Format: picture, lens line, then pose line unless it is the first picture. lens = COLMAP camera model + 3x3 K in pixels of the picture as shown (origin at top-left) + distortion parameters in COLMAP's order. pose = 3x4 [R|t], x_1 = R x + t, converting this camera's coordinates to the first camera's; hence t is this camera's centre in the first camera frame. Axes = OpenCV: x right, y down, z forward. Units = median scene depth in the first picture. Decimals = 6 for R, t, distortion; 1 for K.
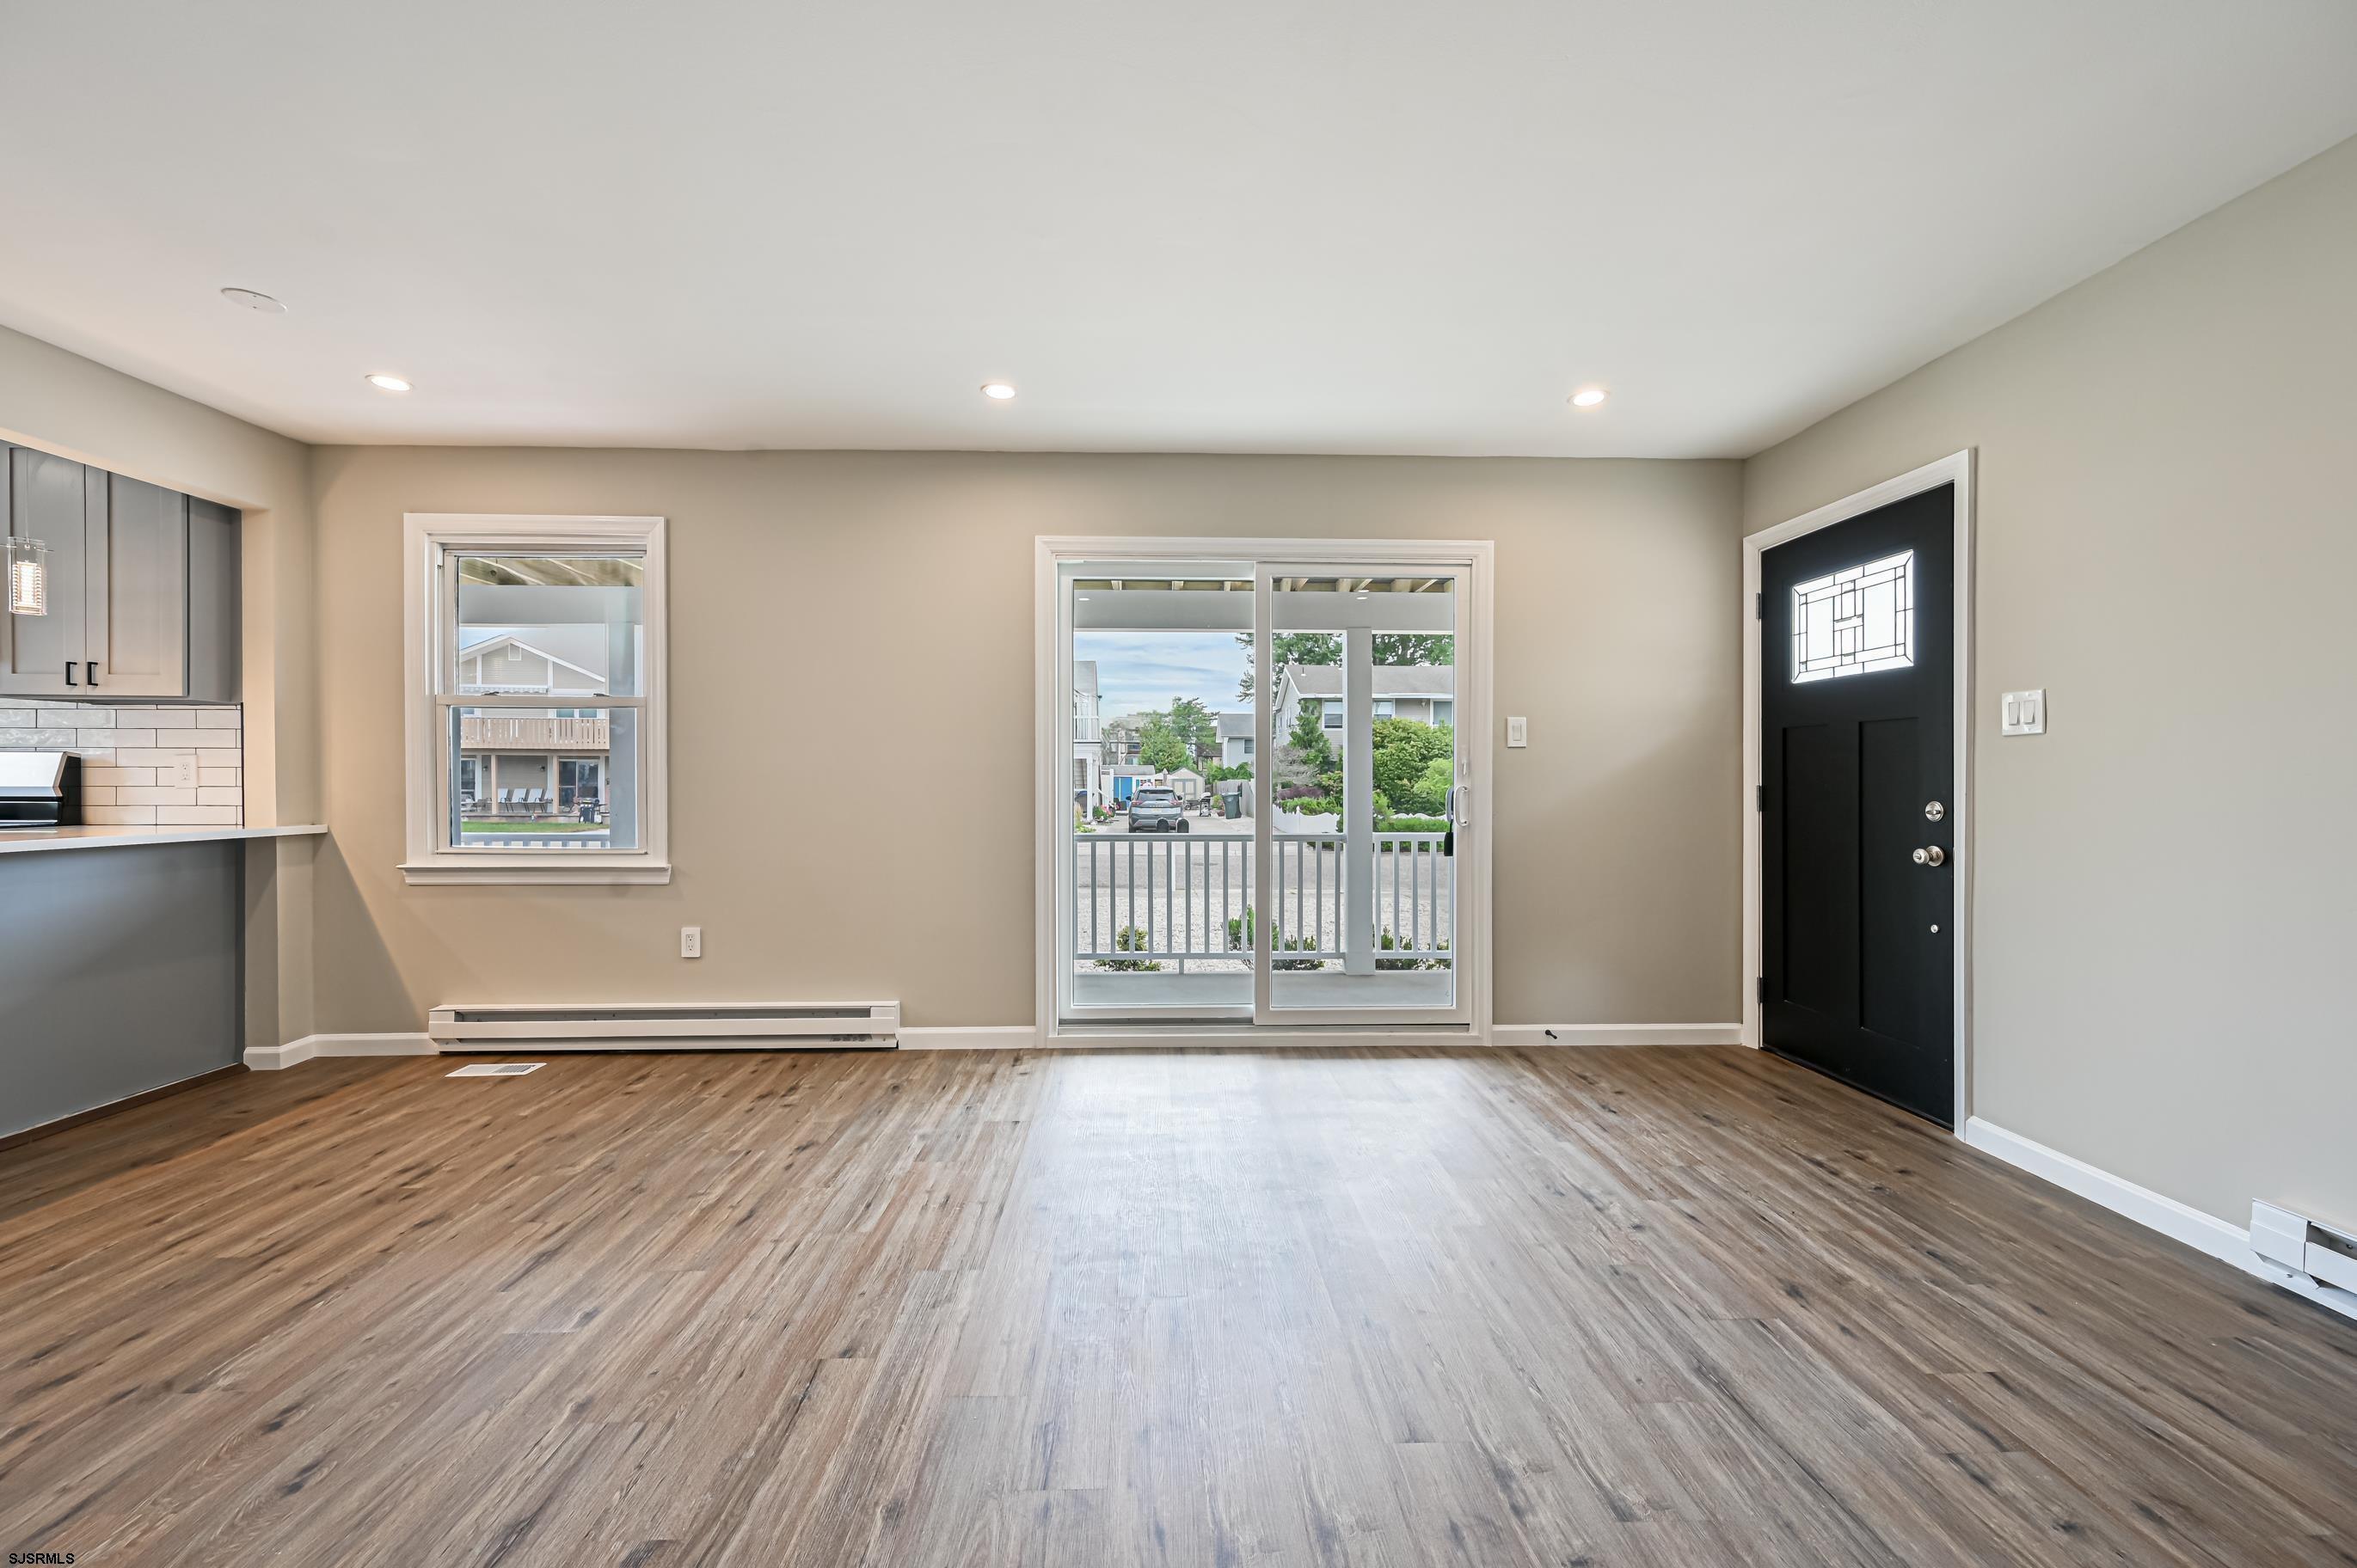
lens RADIAL K [[926.9, 0, 1171.7], [0, 926.9, 784.0], [0, 0, 1]] dist [-0.001092, 0.000541]
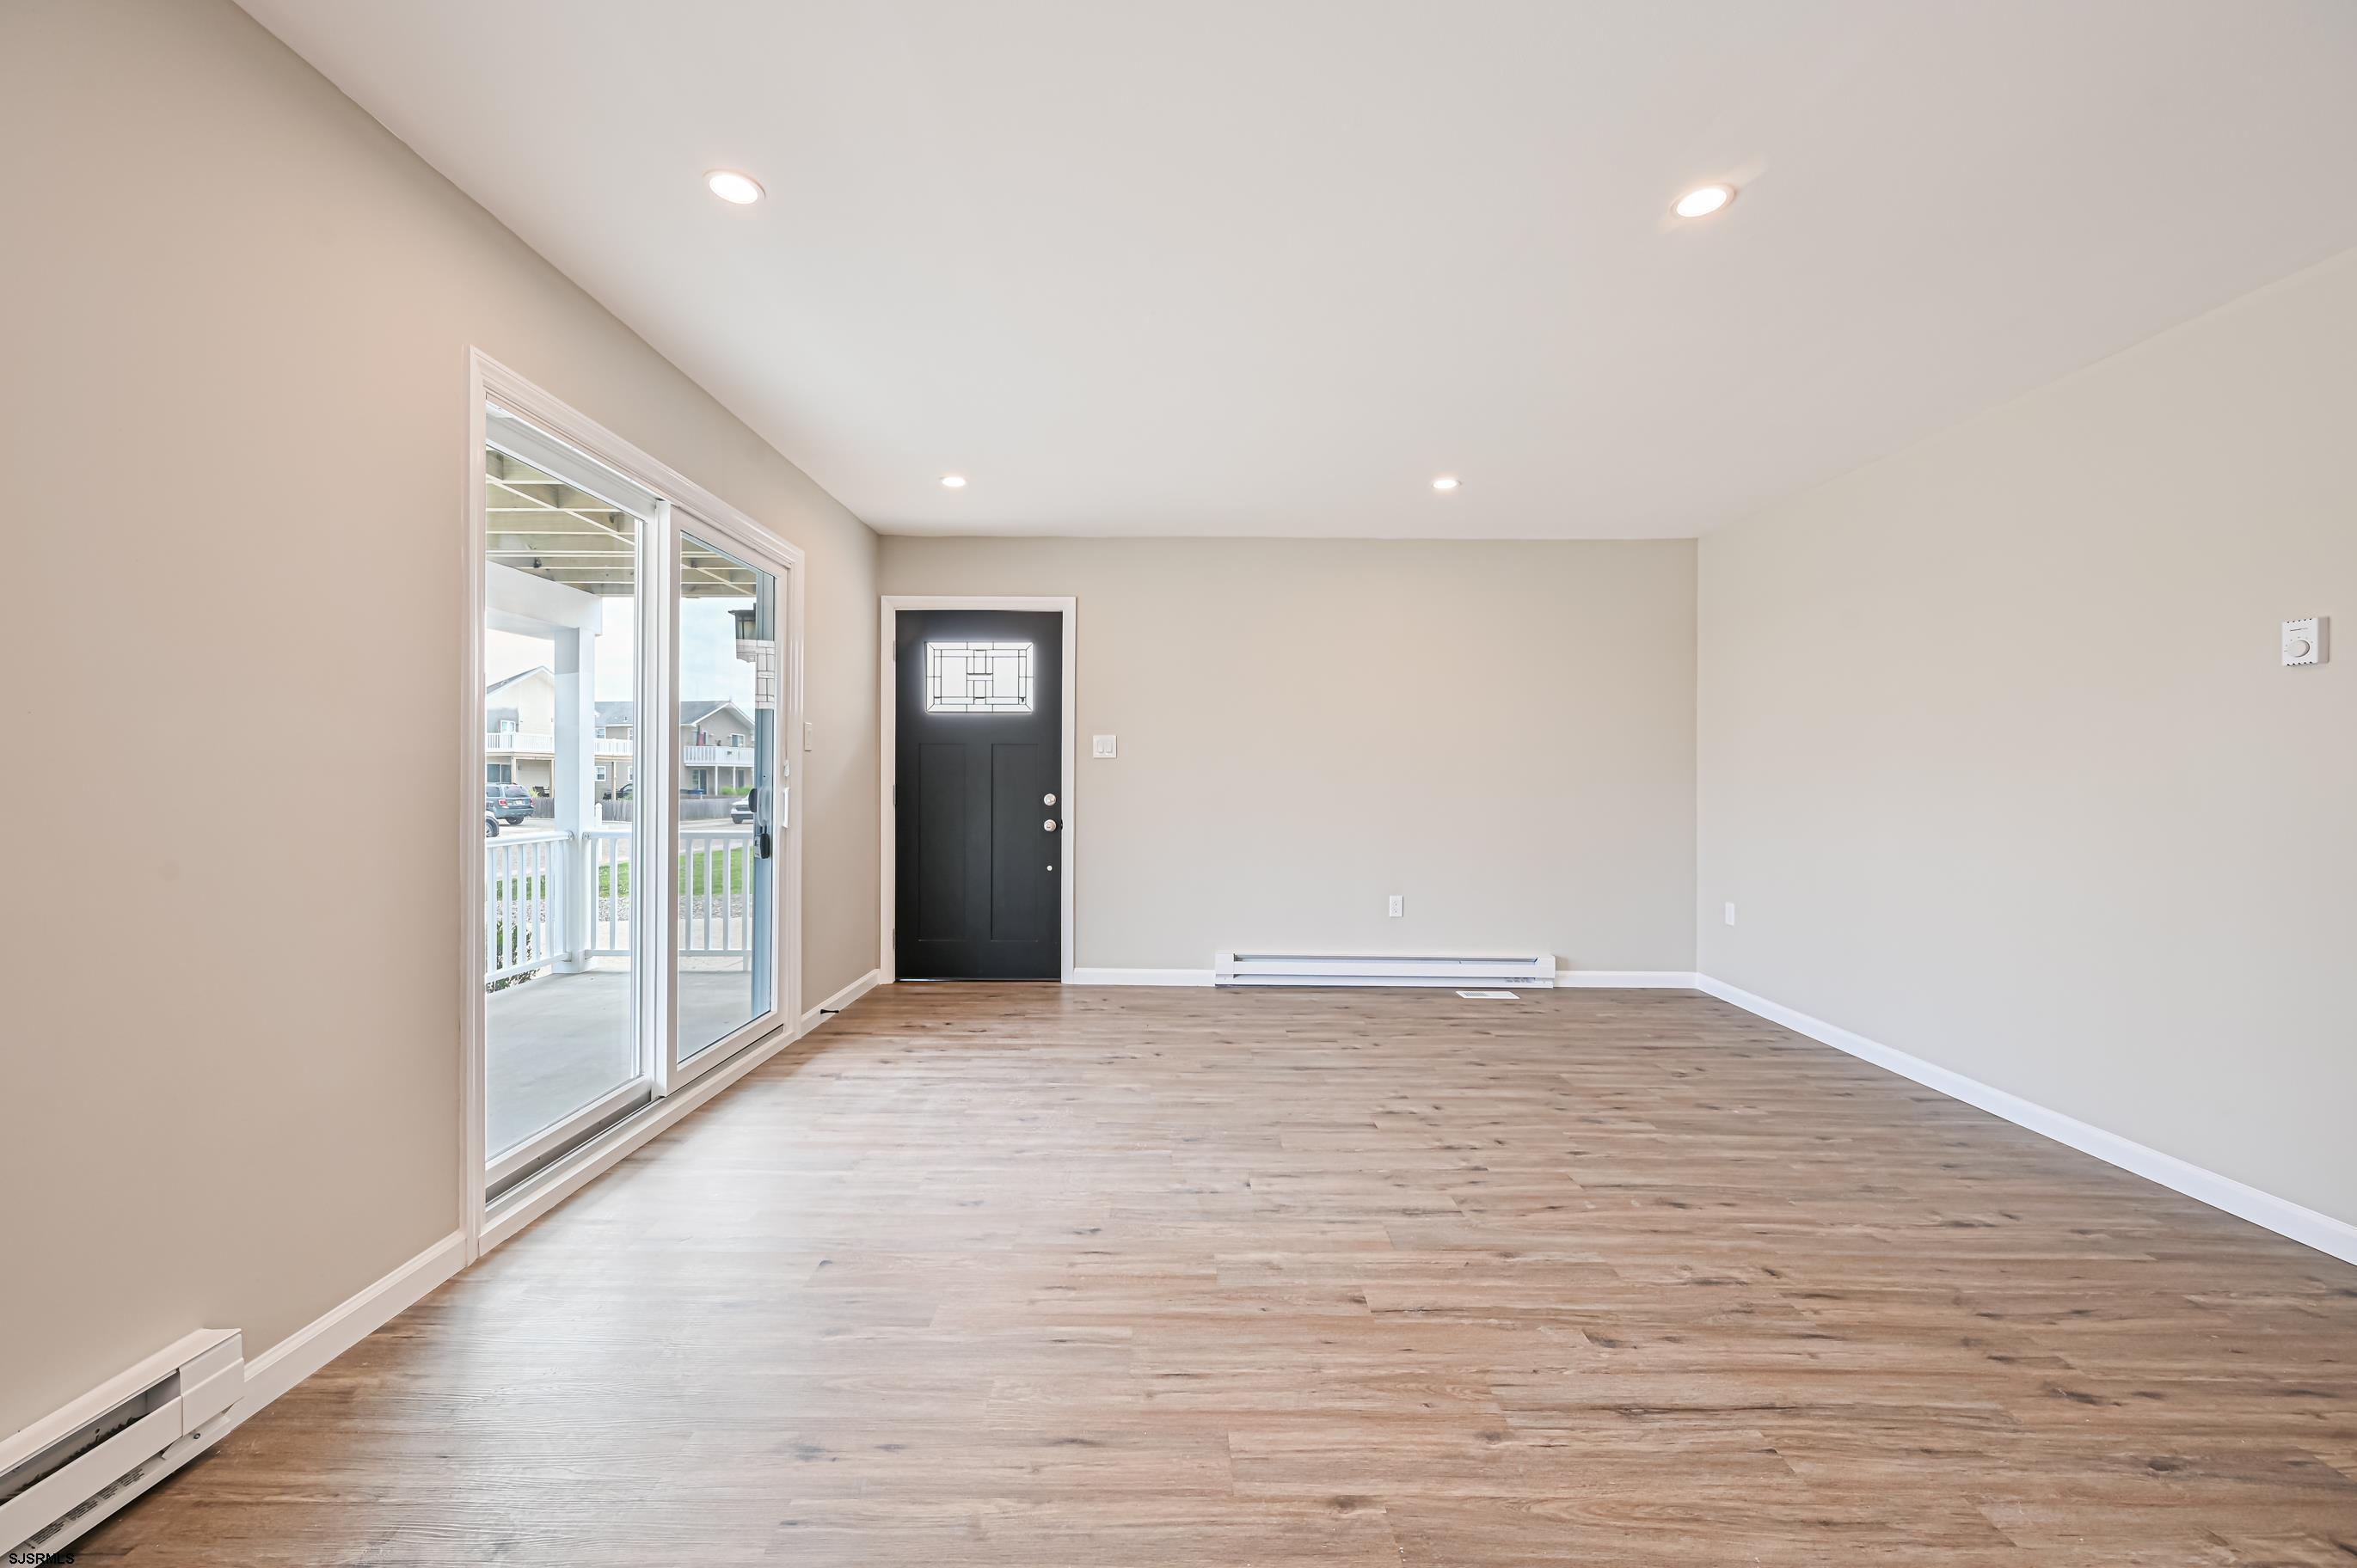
lens RADIAL K [[926.9, 0, 1180.8], [0, 926.9, 785.7], [0, 0, 1]] dist [-0.001092, 0.000541]
pose [[0.021080, -0.007566, 0.999749, -0.741129], [-0.000478, 0.999971, 0.007577, -0.007700], [-0.999778, -0.000637, 0.021076, 0.601551]]
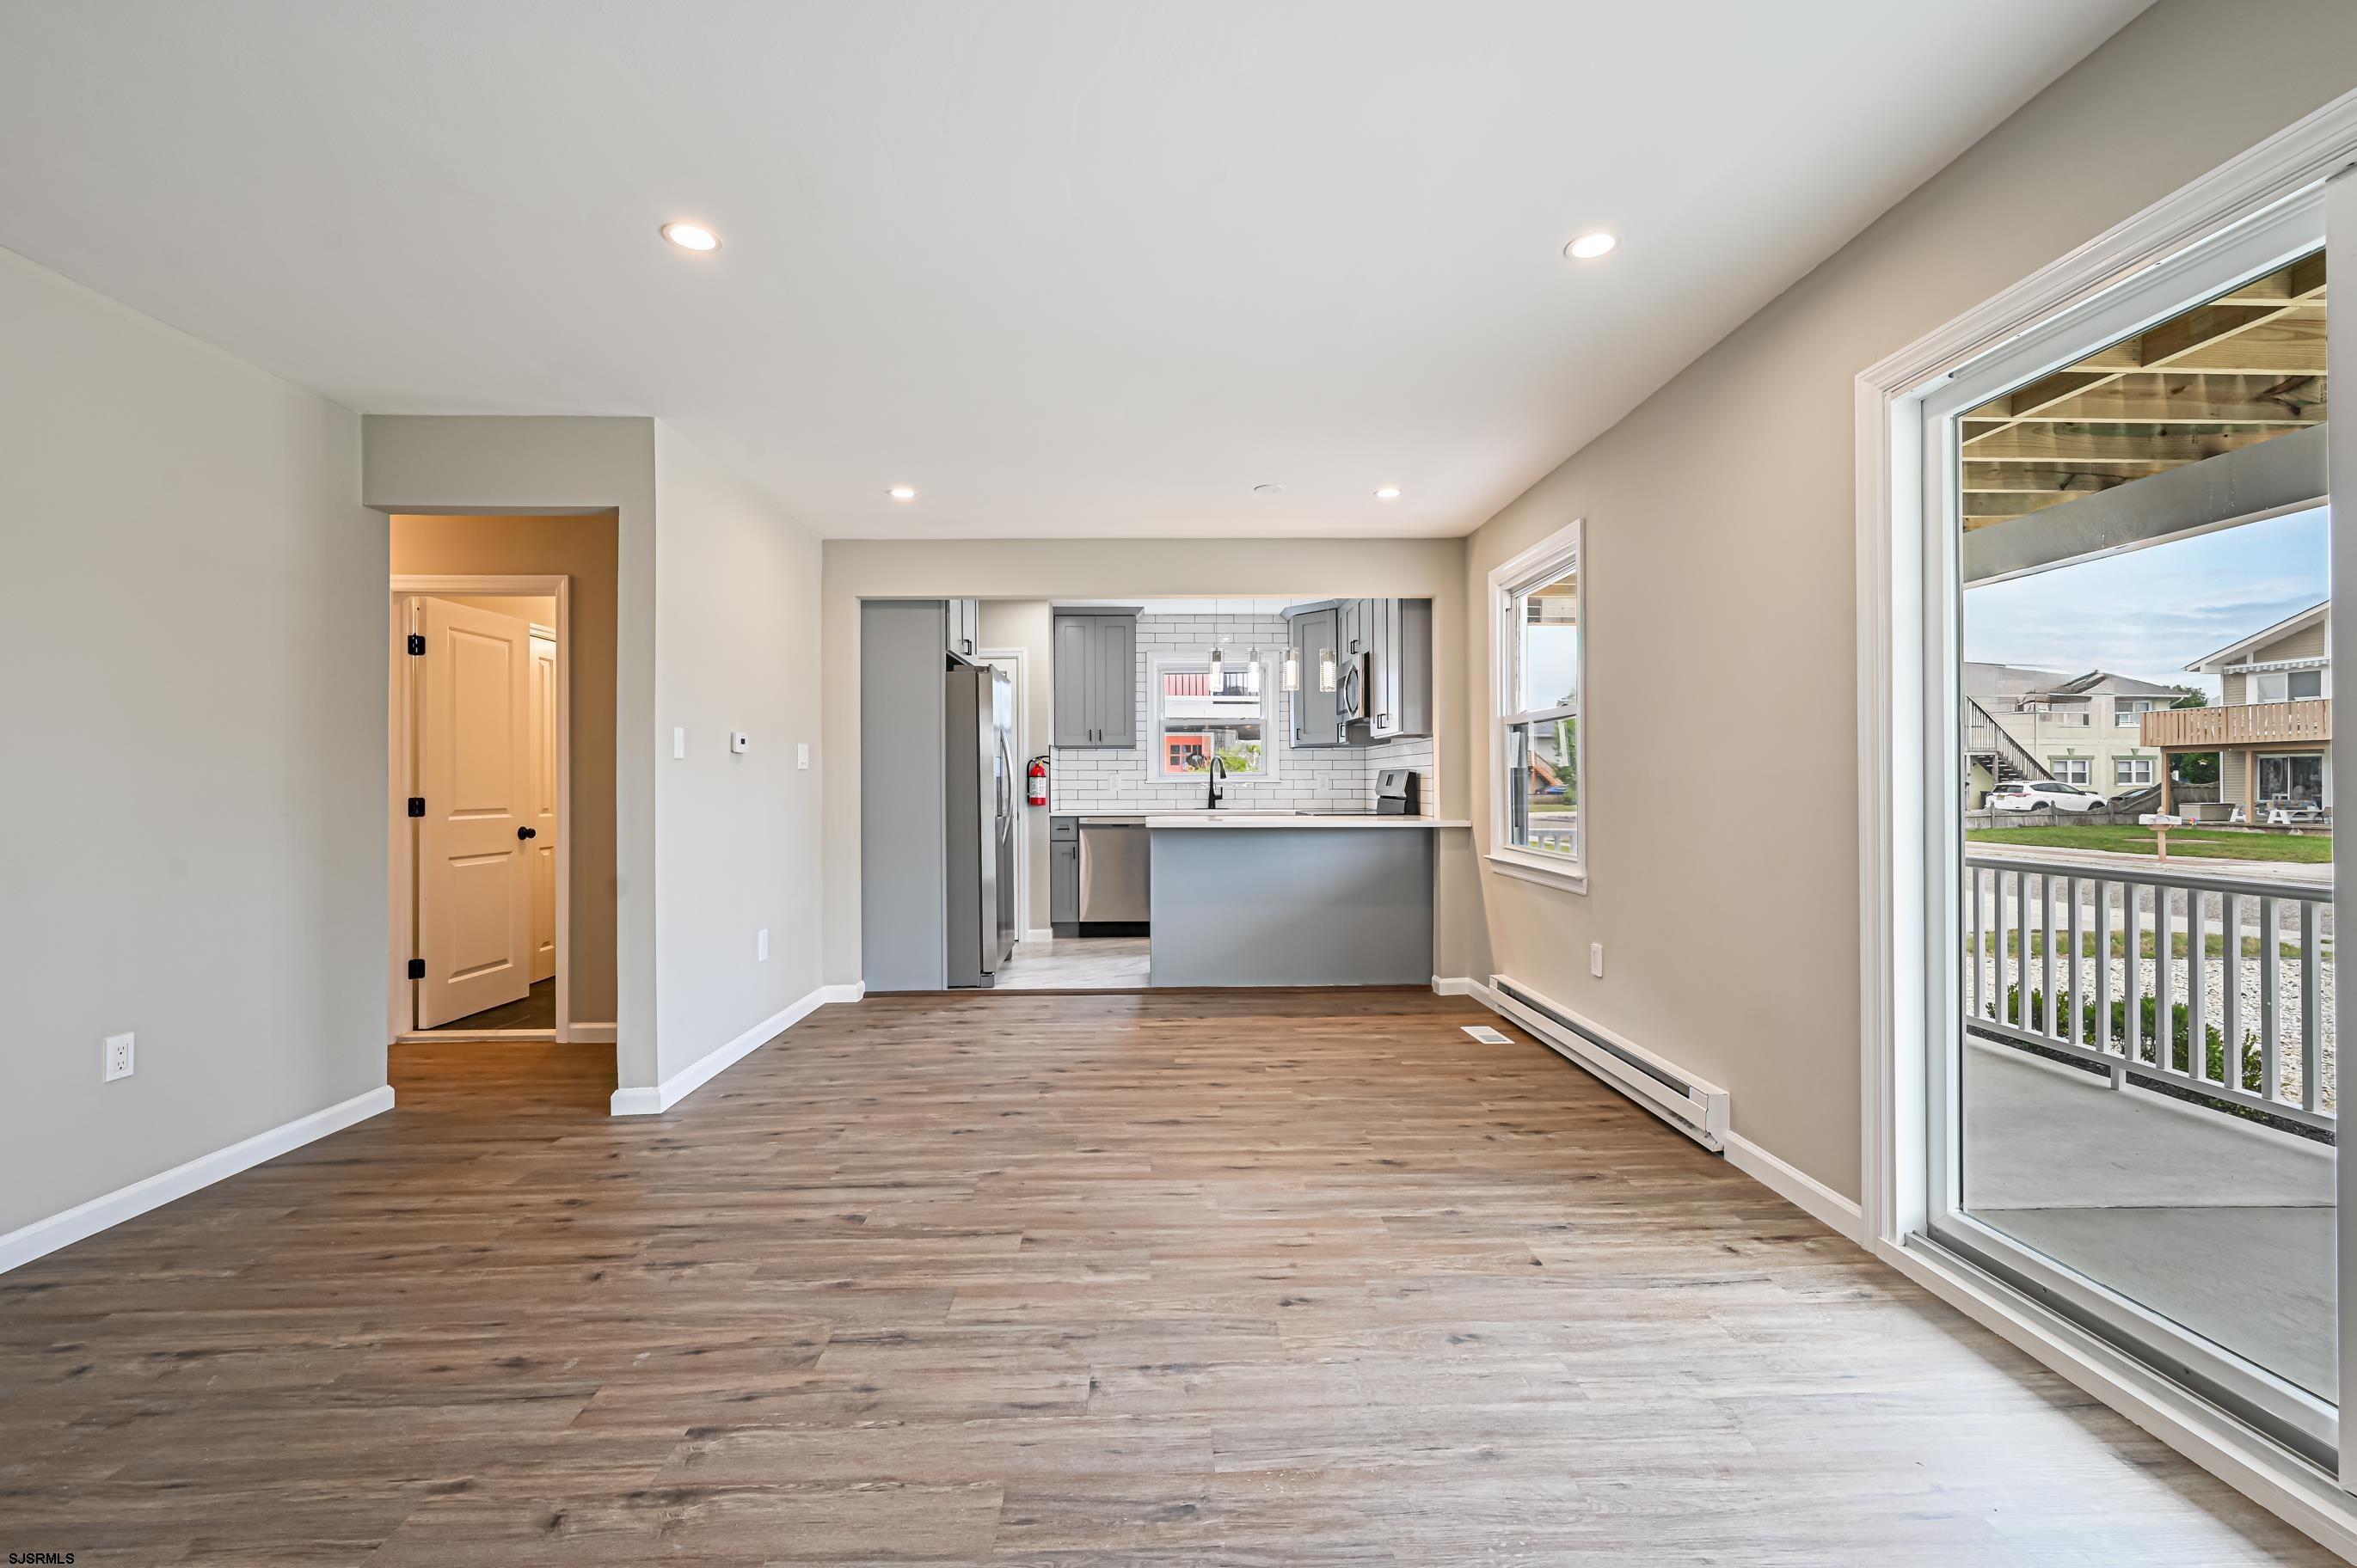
lens RADIAL K [[973.0, 0, 1177.7], [0, 973.0, 782.4], [0, 0, 1]] dist [-0.001474, -0.000534]
pose [[0.002901, -0.002543, -0.999993, 0.502302], [-0.000042, 0.999997, -0.002543, -0.007555], [0.999996, 0.000050, 0.002901, 0.607194]]
